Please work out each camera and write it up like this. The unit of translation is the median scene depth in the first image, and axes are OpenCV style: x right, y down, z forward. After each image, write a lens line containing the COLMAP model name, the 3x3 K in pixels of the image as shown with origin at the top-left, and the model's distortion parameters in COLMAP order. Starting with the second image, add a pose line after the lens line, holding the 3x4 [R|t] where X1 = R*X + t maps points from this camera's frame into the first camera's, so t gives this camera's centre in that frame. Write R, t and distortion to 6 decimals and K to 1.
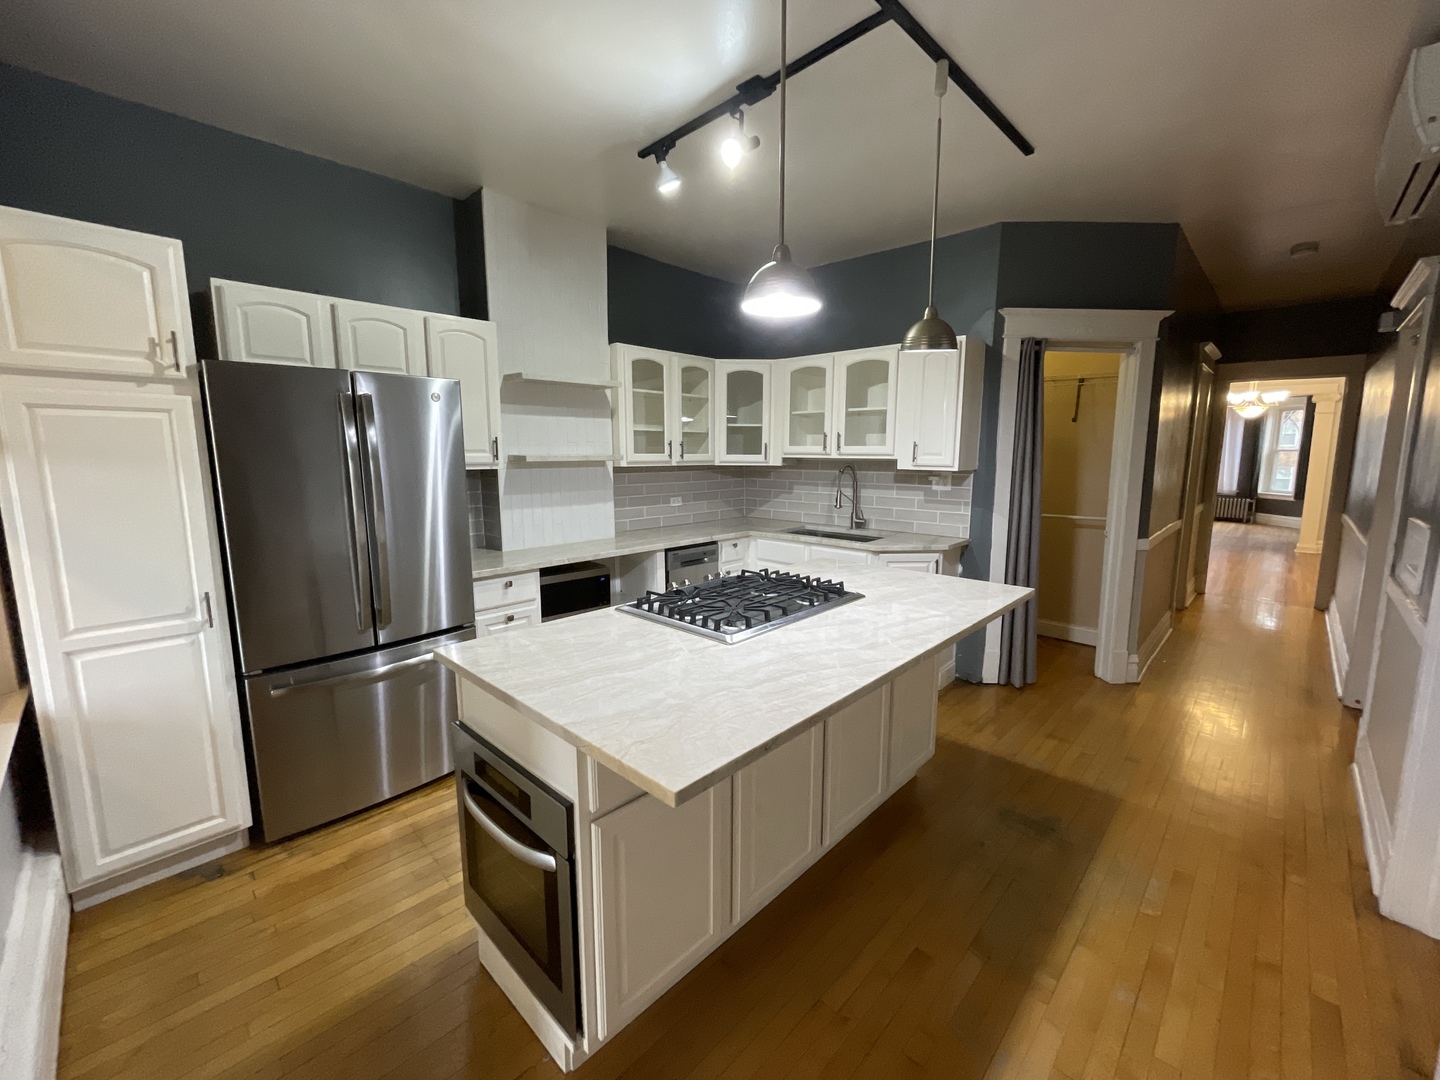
lens RADIAL K [[585.6, 0, 717.6], [0, 585.6, 535.8], [0, 0, 1]] dist [0.000189, 0.000029]
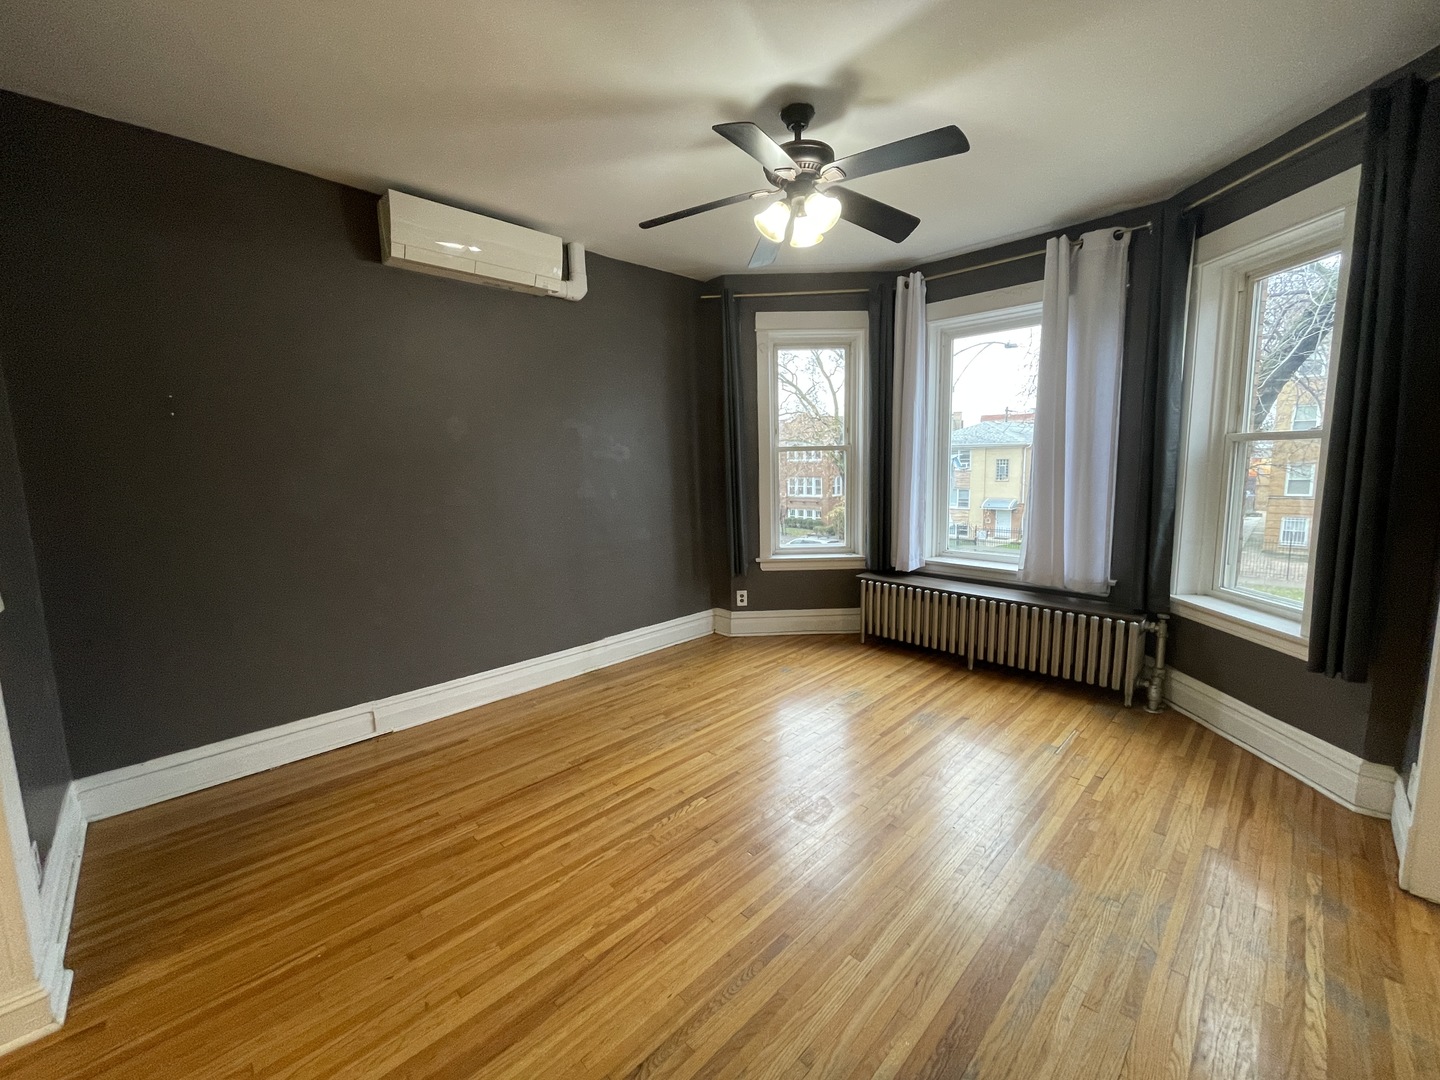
lens RADIAL K [[581.6, 0, 724.9], [0, 581.6, 535.0], [0, 0, 1]] dist [0.000802, 0.000043]
pose [[0.999794, -0.014660, -0.014051, 0.718982], [0.014435, 0.999768, -0.016004, -0.100095], [0.014282, 0.015797, 0.999773, 0.727669]]
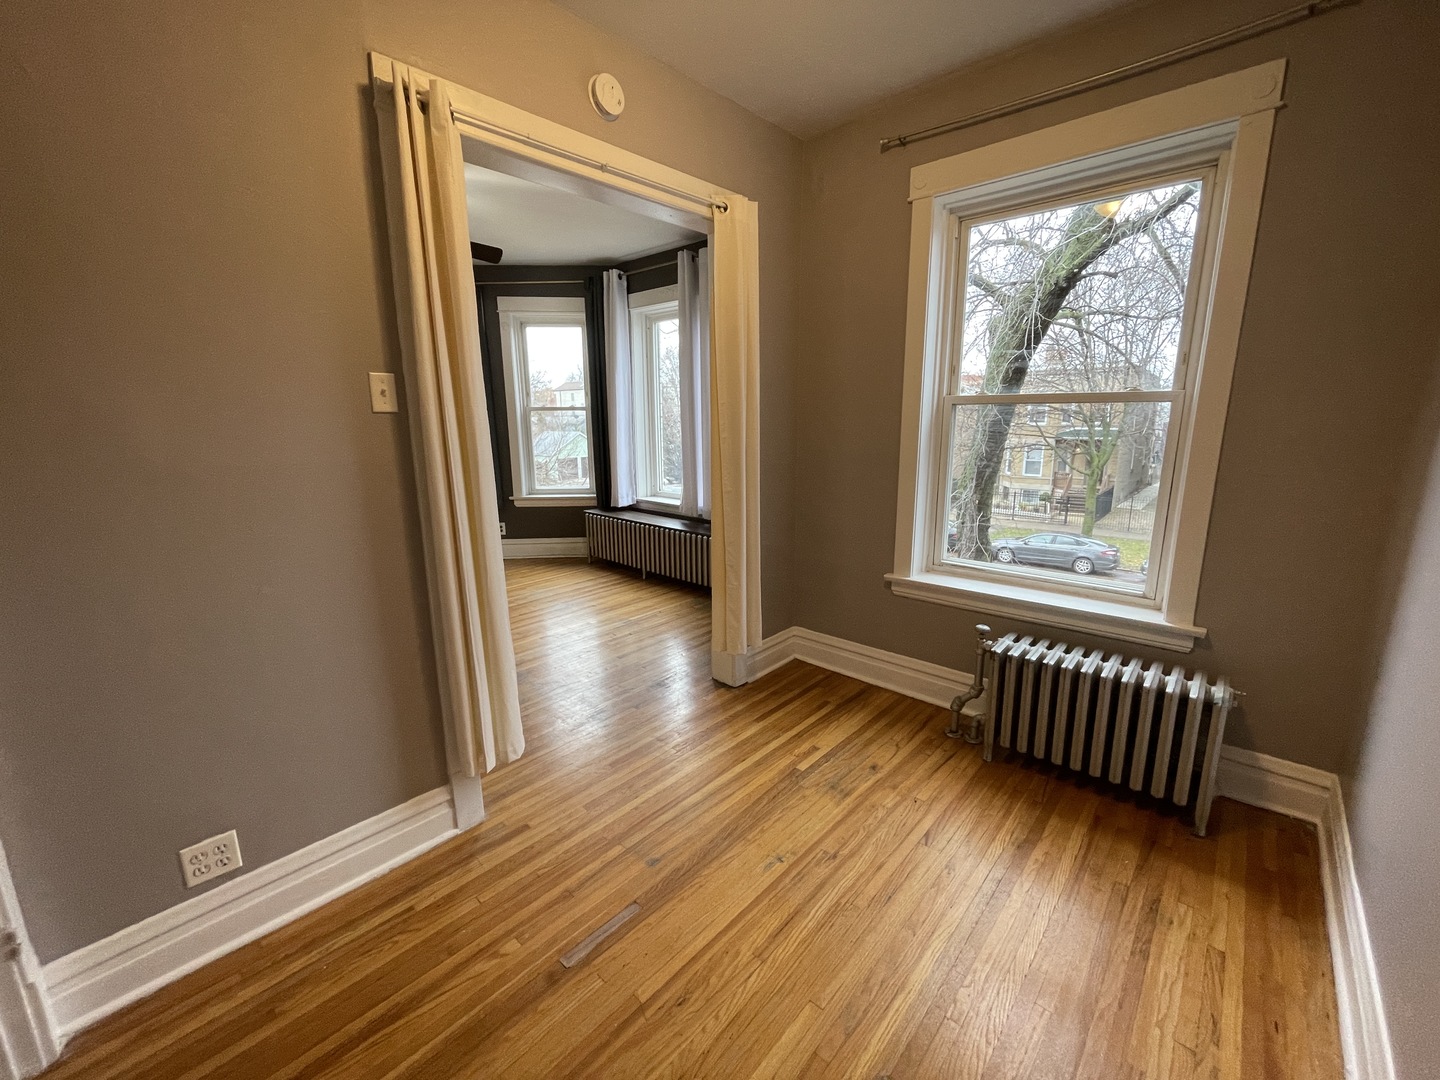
lens RADIAL K [[586.9, 0, 721.1], [0, 586.9, 542.2], [0, 0, 1]] dist [0.000638, 0.000027]
pose [[0.999288, -0.005657, 0.037300, 0.889587], [0.002973, 0.997429, 0.071599, -0.087261], [-0.037609, -0.071437, 0.996736, 0.618643]]
